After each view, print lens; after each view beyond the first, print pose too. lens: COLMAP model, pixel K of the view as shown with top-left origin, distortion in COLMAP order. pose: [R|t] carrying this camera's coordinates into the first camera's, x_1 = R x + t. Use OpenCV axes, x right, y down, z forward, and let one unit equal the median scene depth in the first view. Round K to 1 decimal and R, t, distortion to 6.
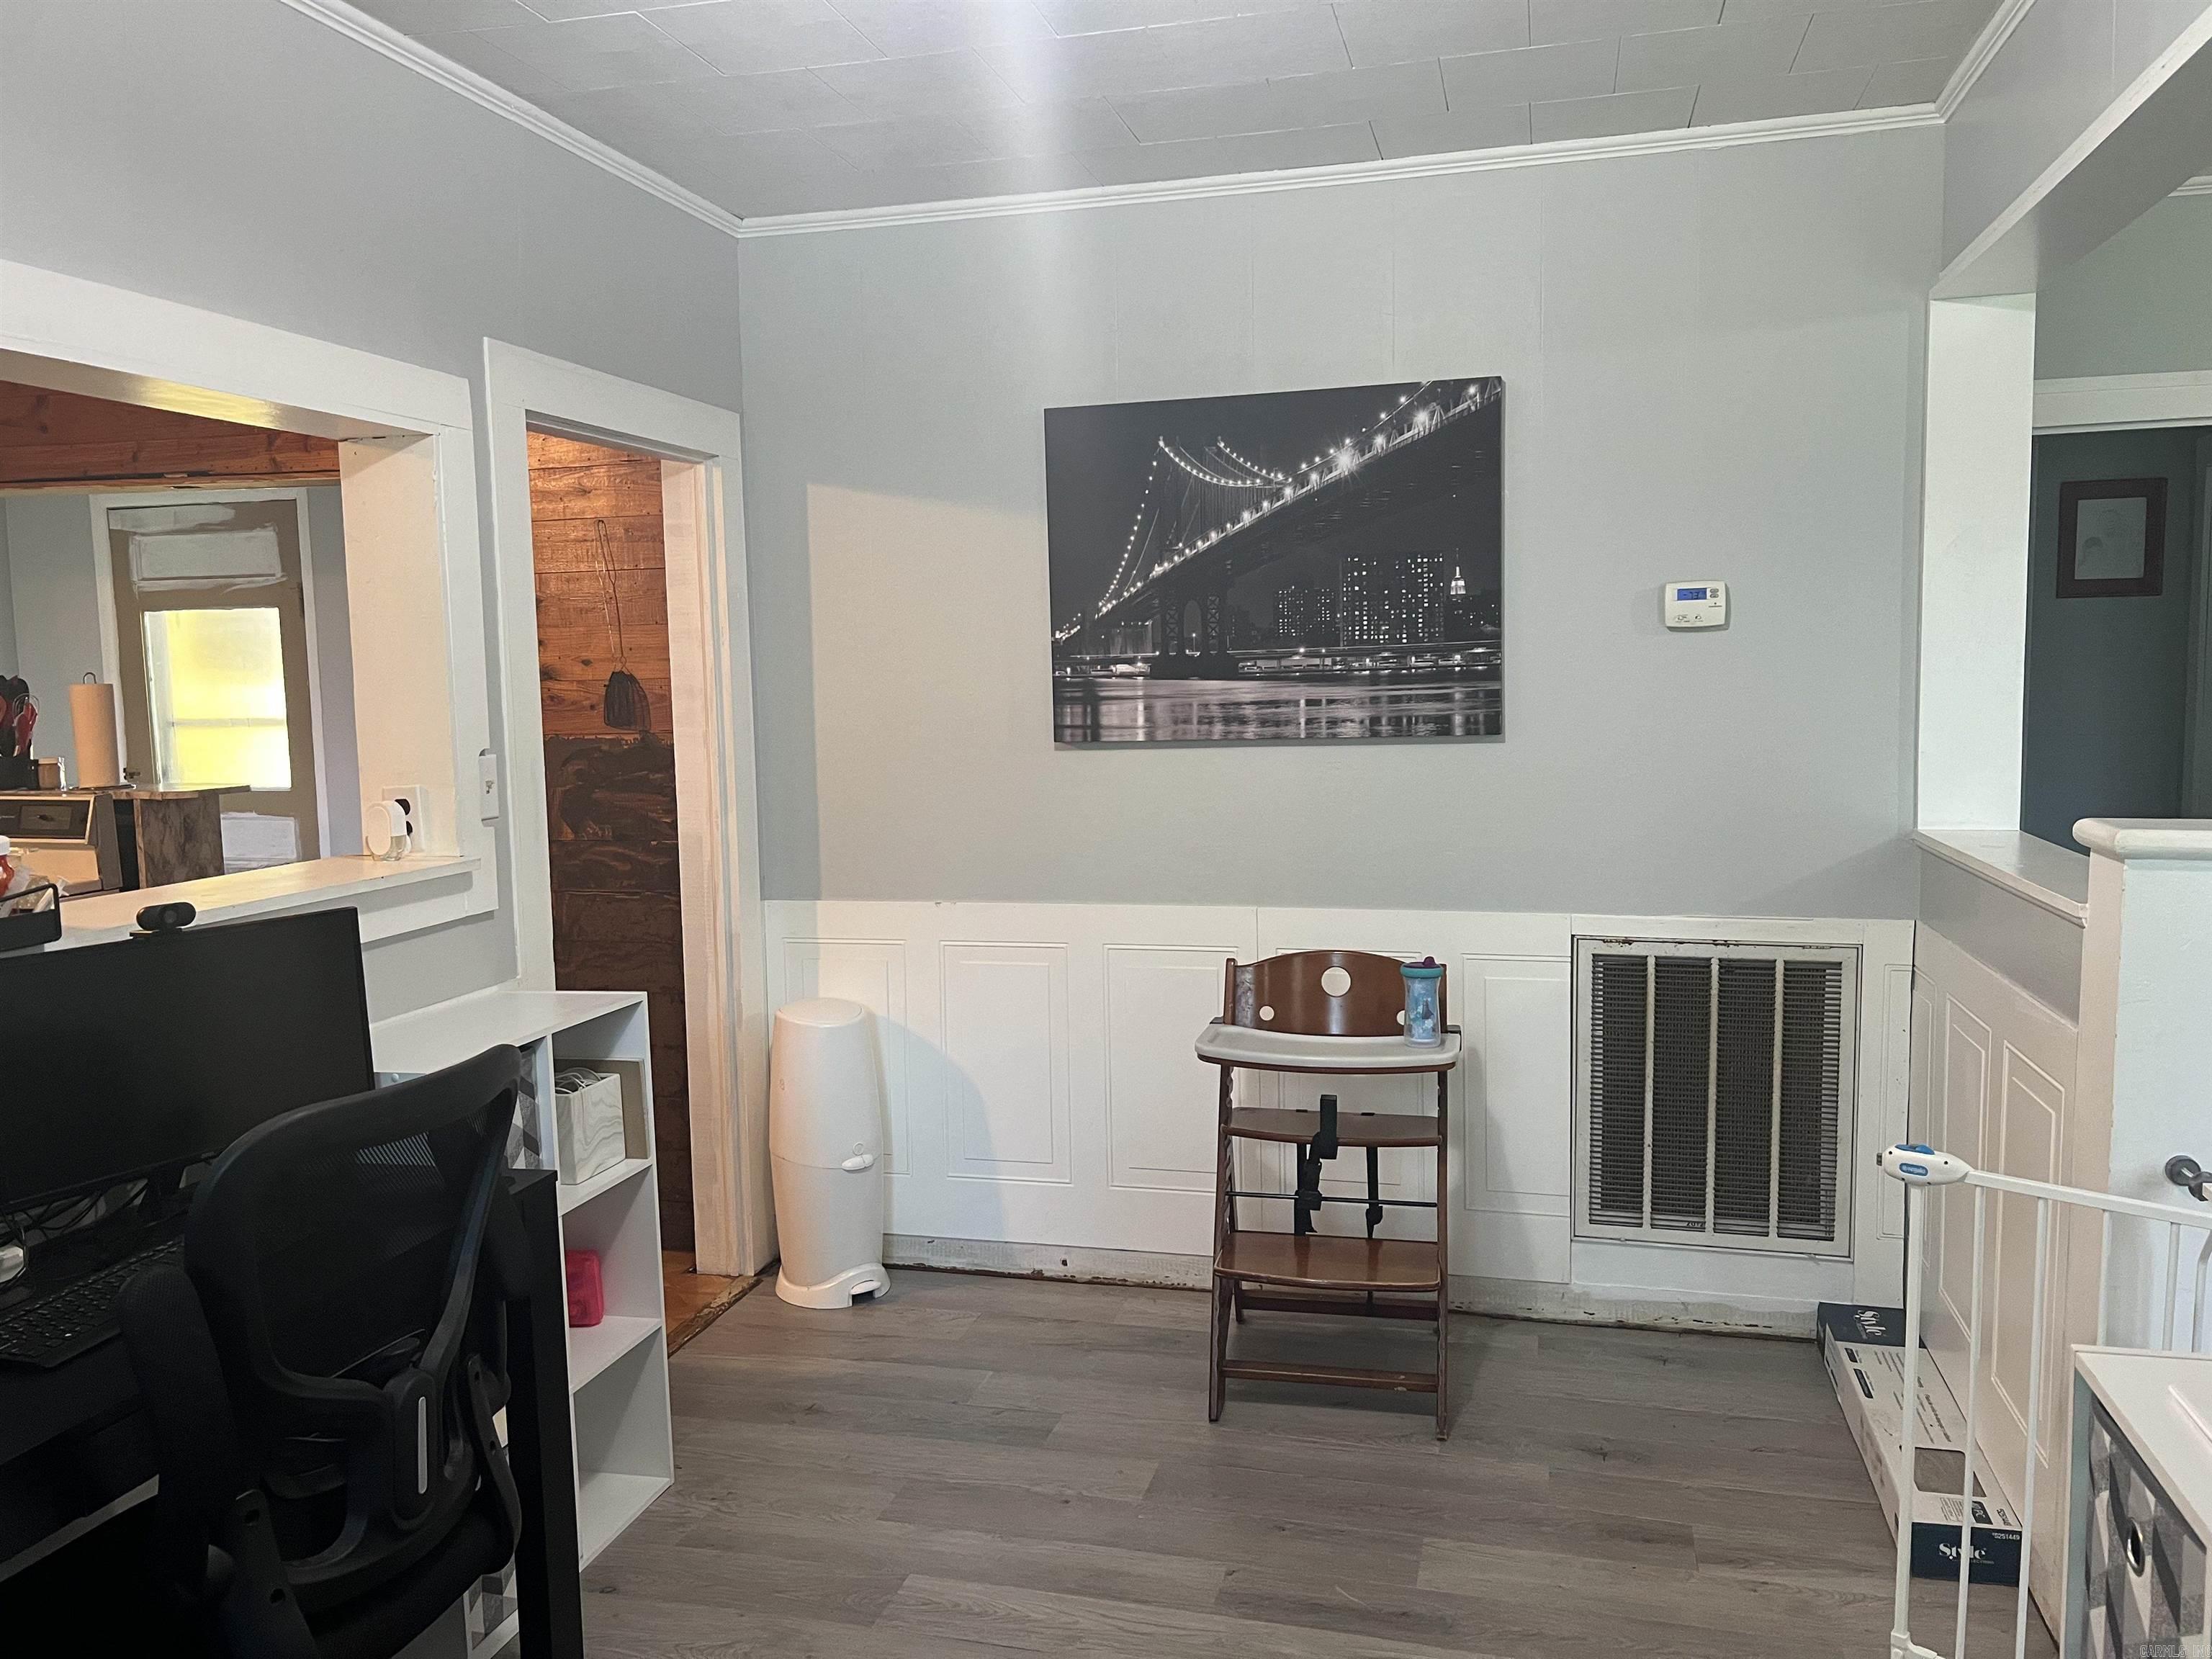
lens RADIAL K [[1672.5, 0, 1102.9], [0, 1672.5, 806.0], [0, 0, 1]] dist [0.060715, -0.072331]
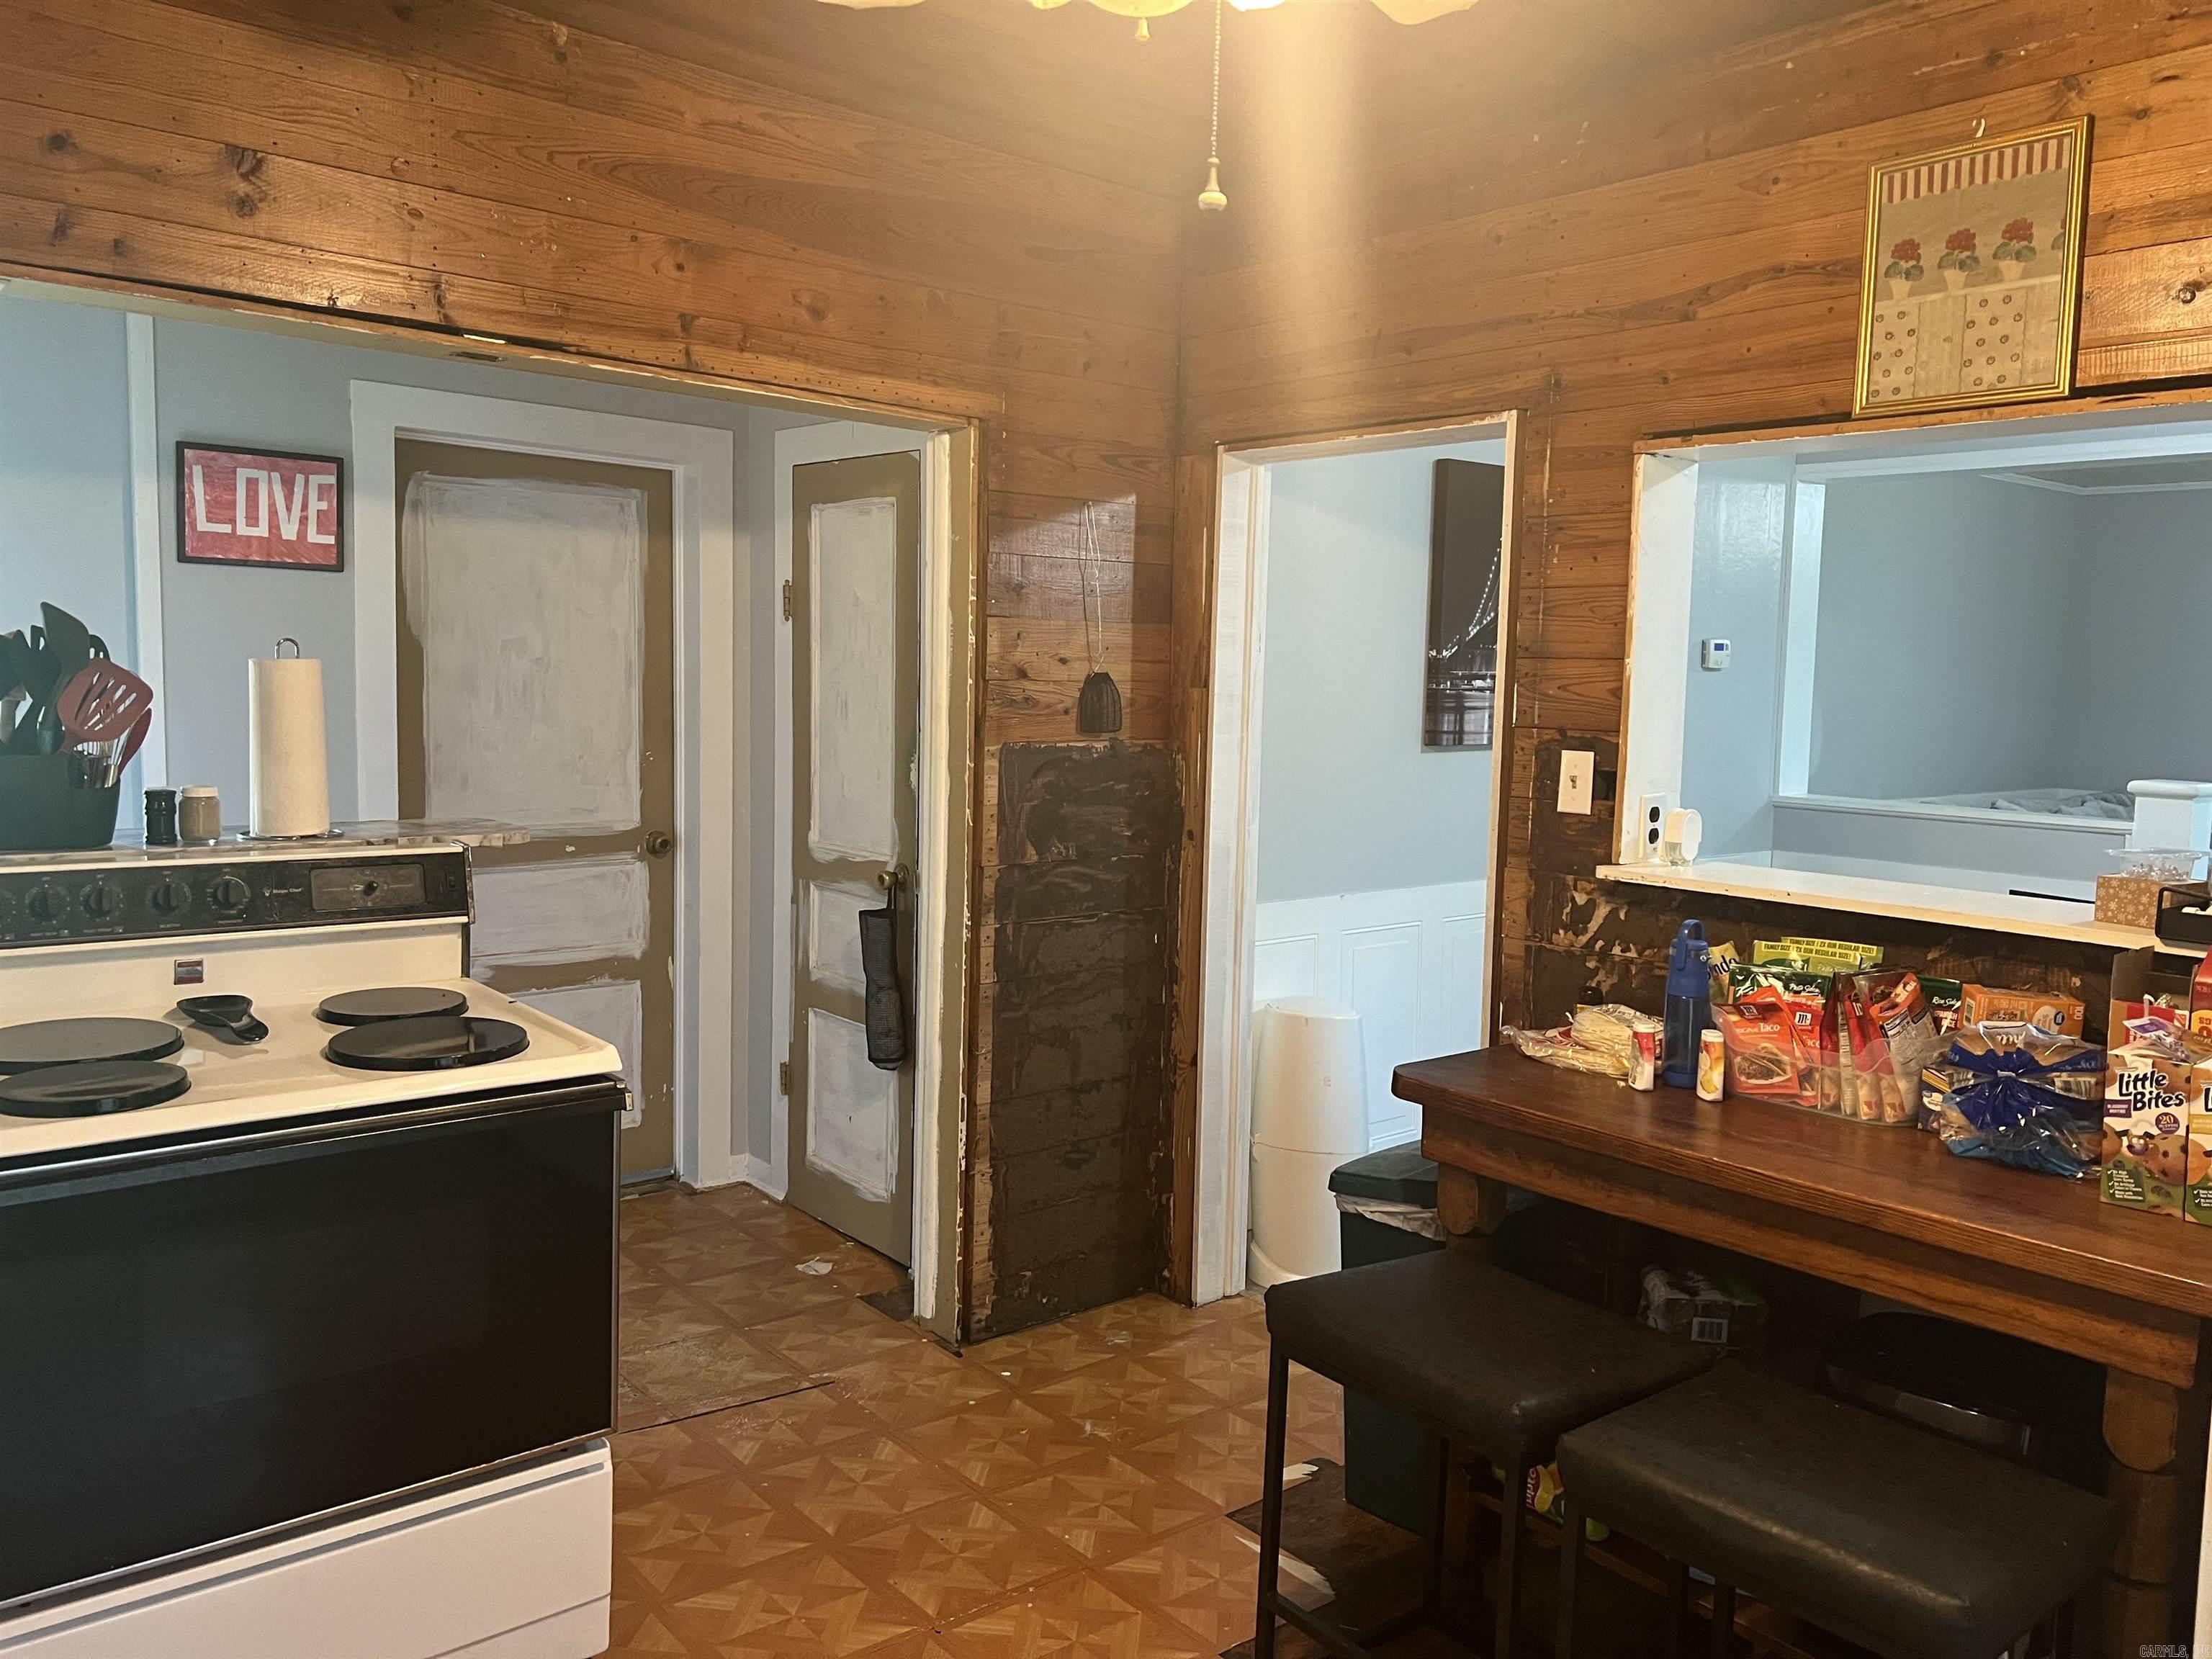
lens RADIAL K [[1672.5, 0, 1129.0], [0, 1672.5, 820.8], [0, 0, 1]] dist [0.060715, -0.072331]
pose [[0.567177, -0.045381, 0.822345, -1.114073], [0.033827, 0.998922, 0.031795, -0.030468], [-0.822901, 0.009783, 0.568101, 0.519038]]
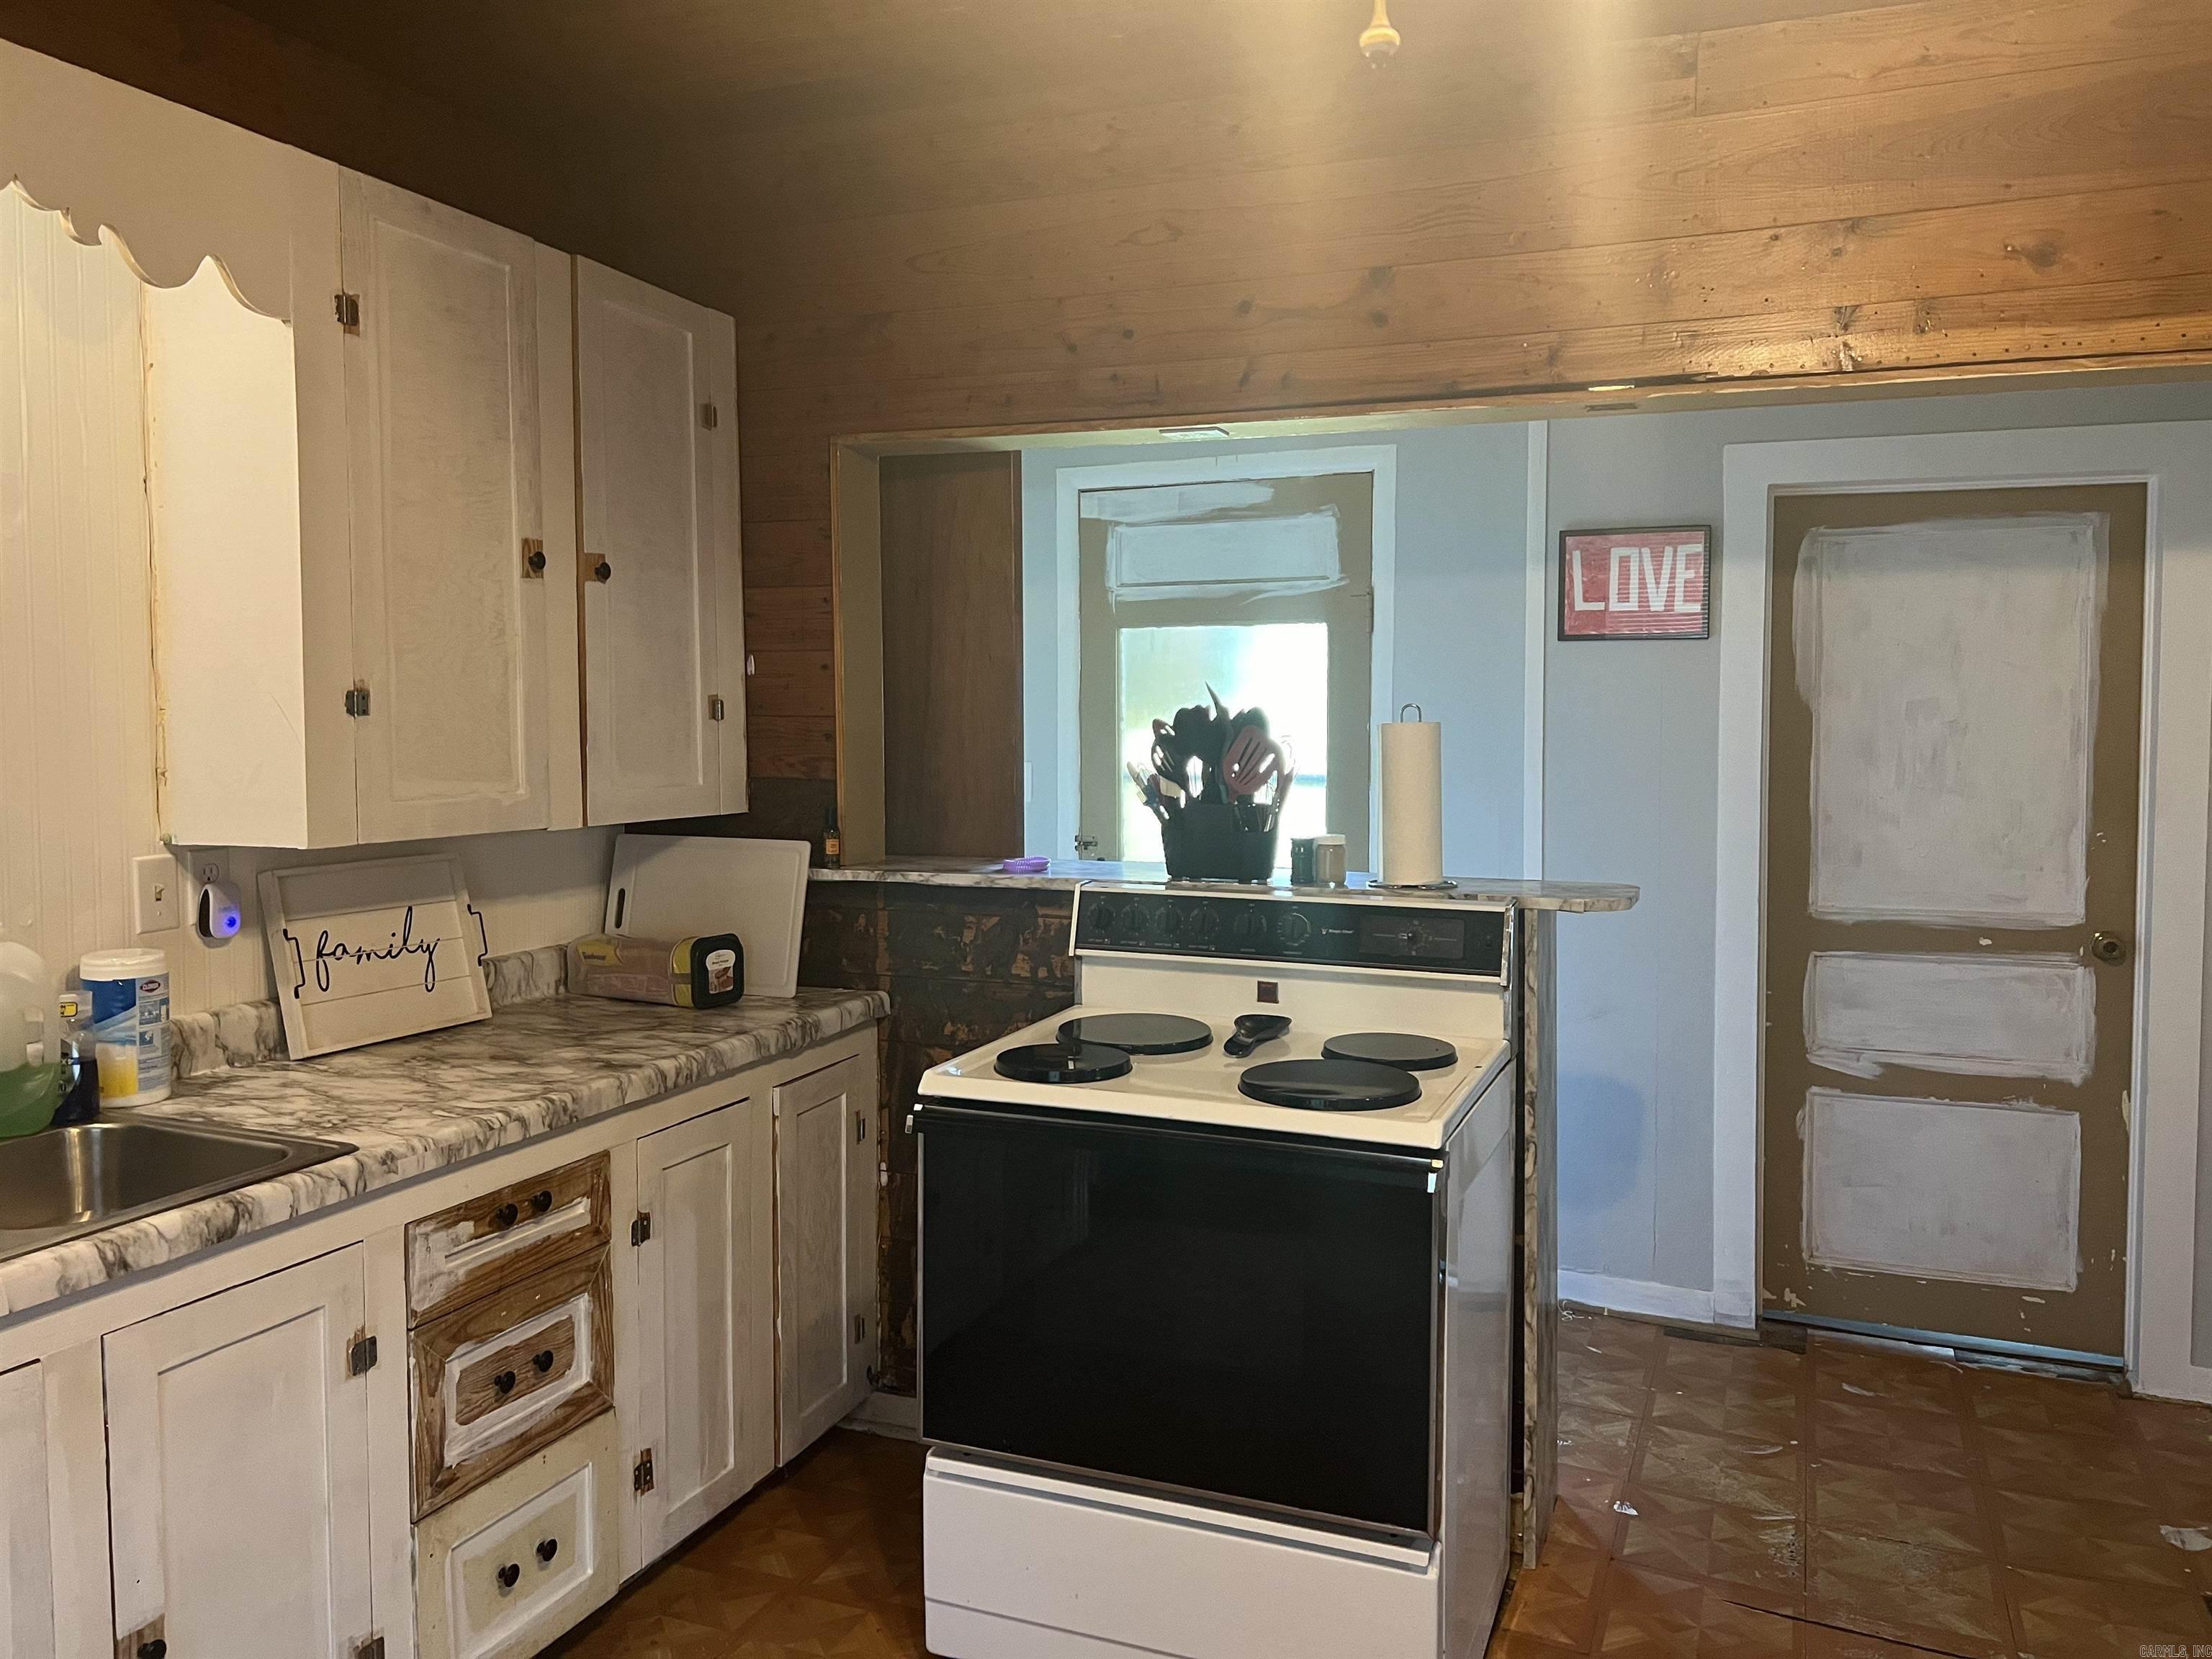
lens RADIAL K [[1672.5, 0, 1107.8], [0, 1672.5, 822.0], [0, 0, 1]] dist [0.060715, -0.072331]
pose [[0.990450, 0.025156, -0.135555, -0.760067], [-0.028272, 0.999377, -0.021110, -0.022278], [0.134940, 0.024741, 0.990545, 0.437073]]
